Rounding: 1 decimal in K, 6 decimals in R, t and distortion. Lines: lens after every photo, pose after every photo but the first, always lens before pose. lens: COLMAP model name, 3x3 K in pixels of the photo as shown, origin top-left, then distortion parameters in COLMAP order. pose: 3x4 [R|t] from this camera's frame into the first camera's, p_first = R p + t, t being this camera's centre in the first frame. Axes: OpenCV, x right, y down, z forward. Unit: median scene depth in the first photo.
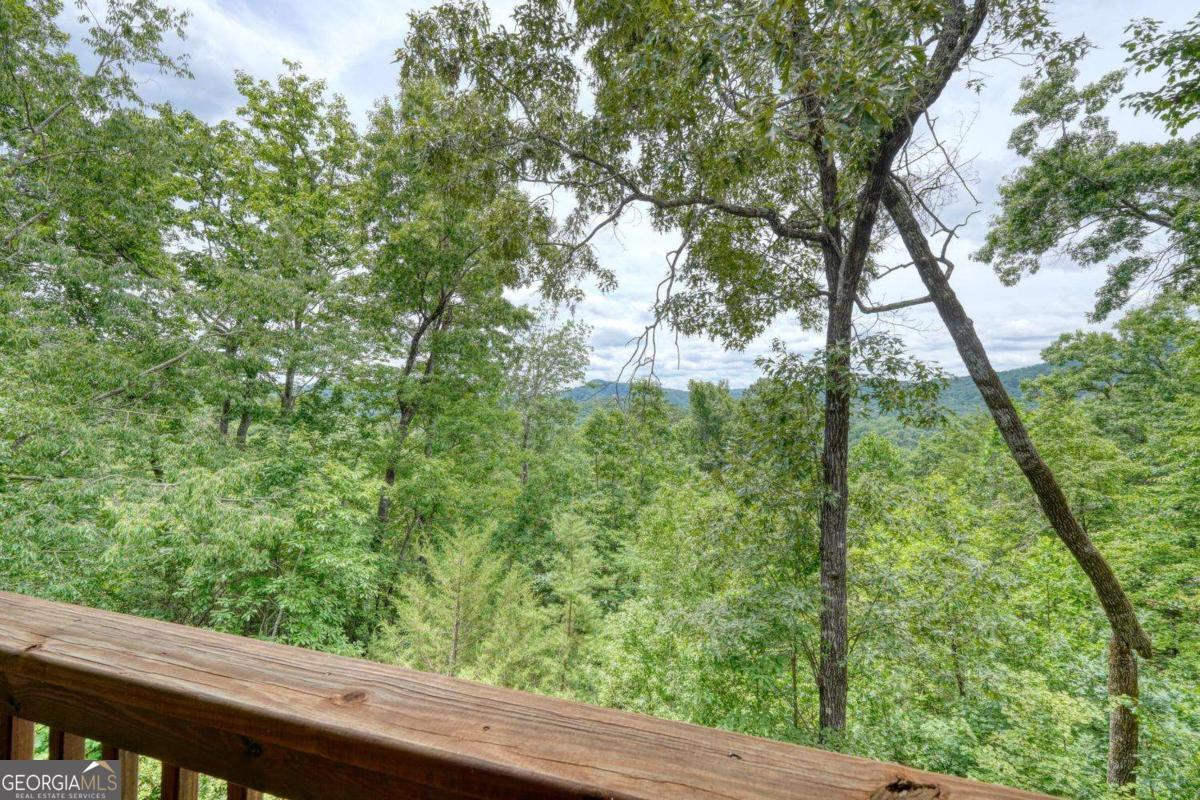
lens RADIAL K [[507.4, 0, 599.2], [0, 507.4, 399.8], [0, 0, 1]] dist [-0.010039, -0.001213]
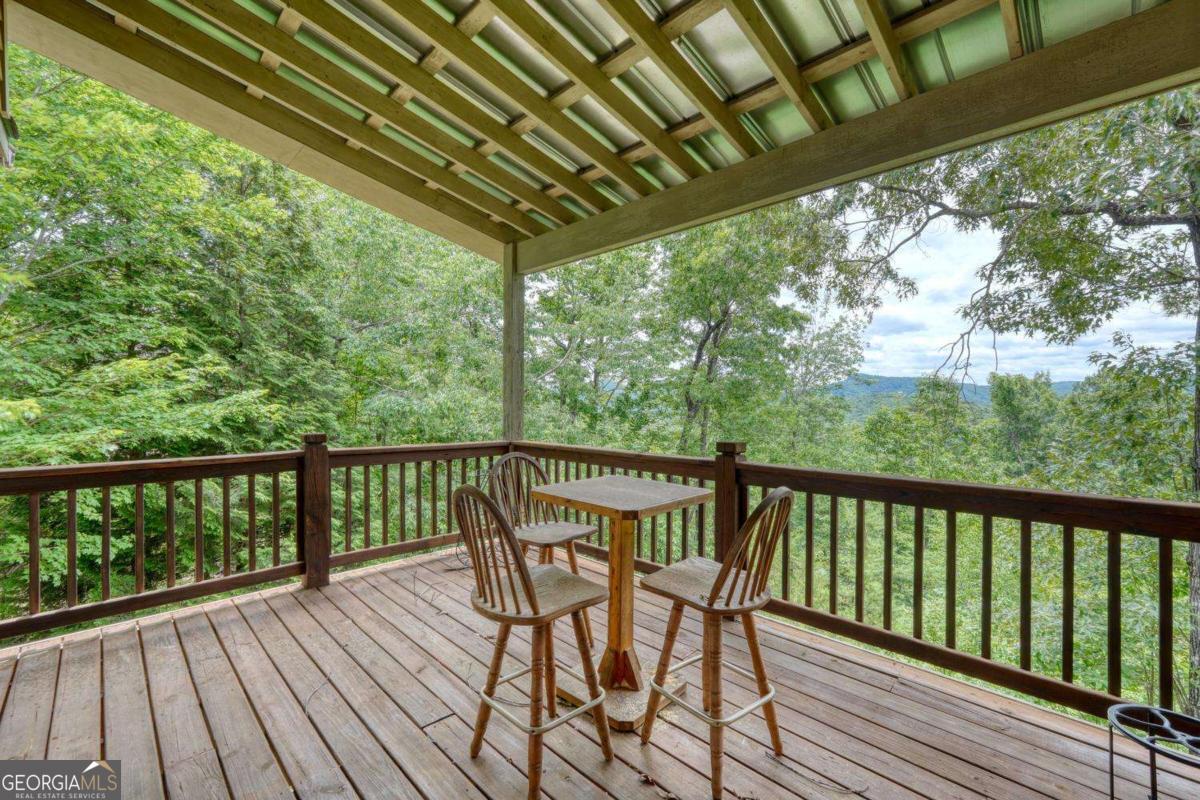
lens RADIAL K [[507.4, 0, 595.3], [0, 507.4, 391.6], [0, 0, 1]] dist [-0.010039, -0.001213]
pose [[0.884628, -0.008367, -0.466222, -0.069088], [0.003388, 0.999928, -0.011517, -0.003033], [0.466285, 0.008609, 0.884593, -0.245038]]
